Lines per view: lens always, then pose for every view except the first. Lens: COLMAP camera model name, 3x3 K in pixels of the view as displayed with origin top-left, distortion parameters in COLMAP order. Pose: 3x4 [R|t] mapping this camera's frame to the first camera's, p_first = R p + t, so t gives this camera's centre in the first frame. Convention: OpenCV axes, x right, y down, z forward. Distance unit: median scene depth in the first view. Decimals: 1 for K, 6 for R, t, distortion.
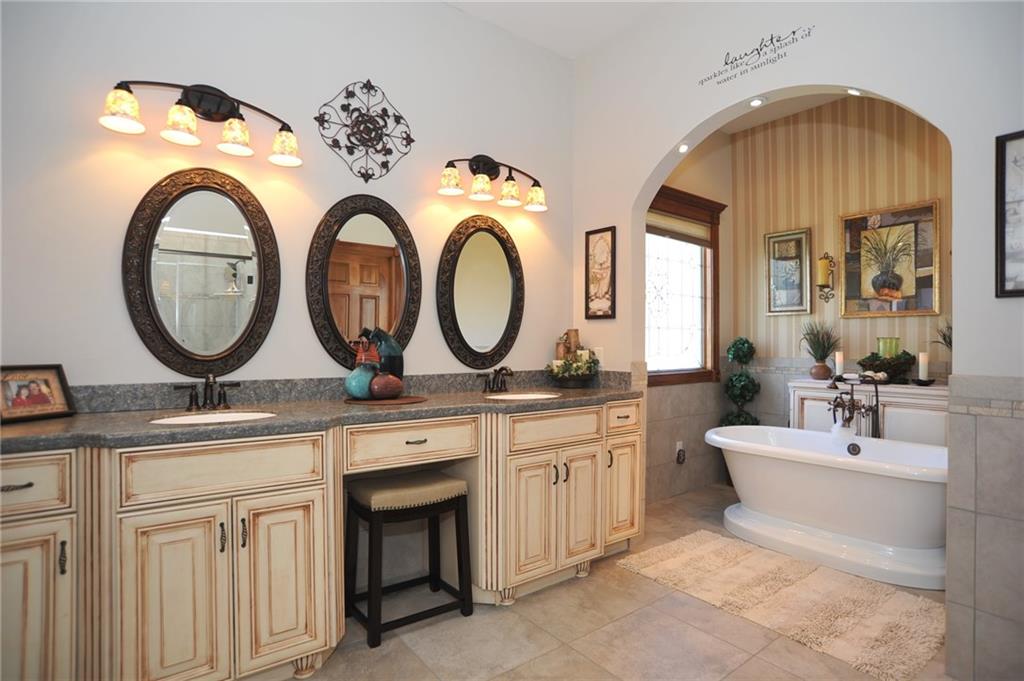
lens RADIAL K [[522.3, 0, 512.7], [0, 522.3, 343.4], [0, 0, 1]] dist [-0.106204, 0.054513]
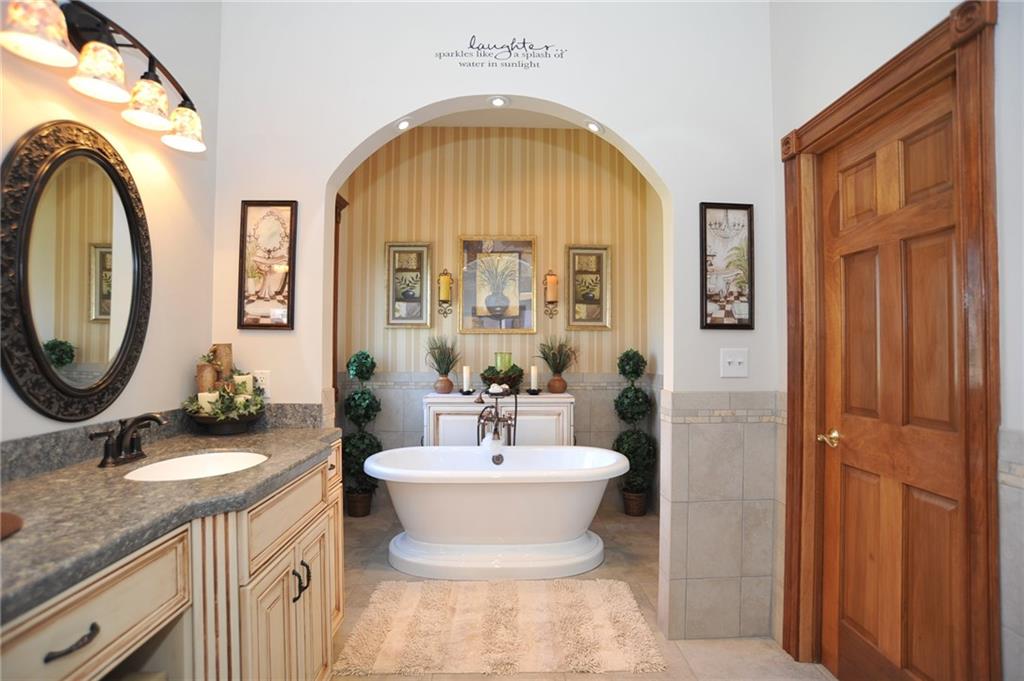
lens RADIAL K [[522.3, 0, 512.7], [0, 522.3, 343.4], [0, 0, 1]] dist [-0.106204, 0.054513]
pose [[0.580767, 0.009362, 0.814016, -0.196195], [-0.002182, 0.999948, -0.009944, -0.022190], [-0.814067, 0.003999, 0.580757, 0.334466]]
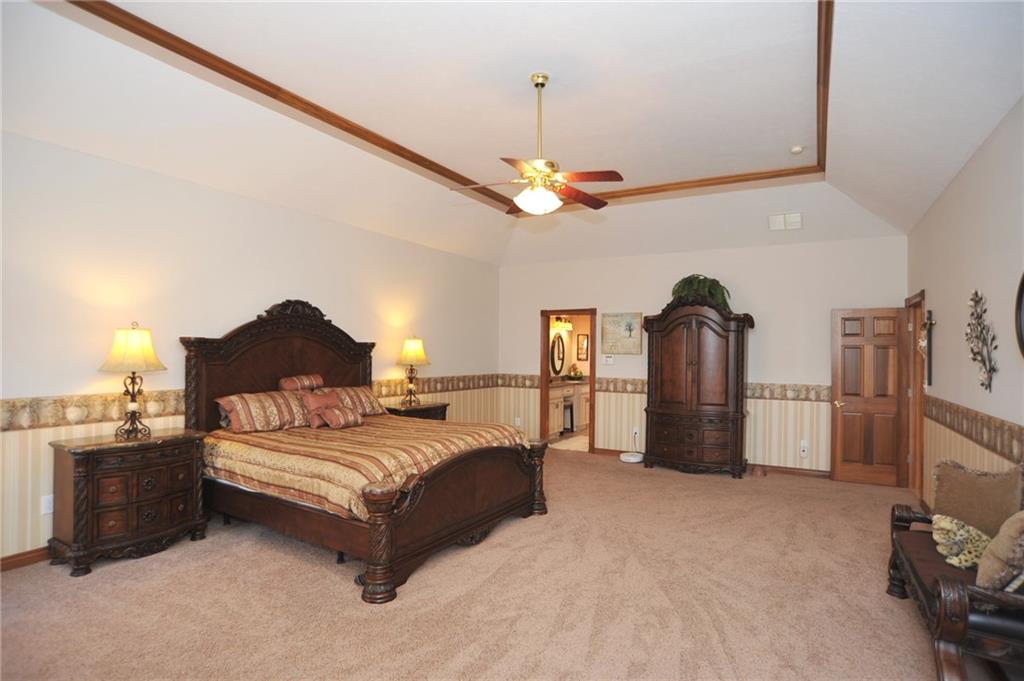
lens RADIAL K [[522.3, 0, 512.7], [0, 522.3, 343.4], [0, 0, 1]] dist [-0.106204, 0.054513]
pose [[0.927929, 0.012324, 0.372553, -1.535916], [-0.011995, 0.999923, -0.003200, -0.143079], [-0.372564, -0.001500, 0.928005, -2.006479]]
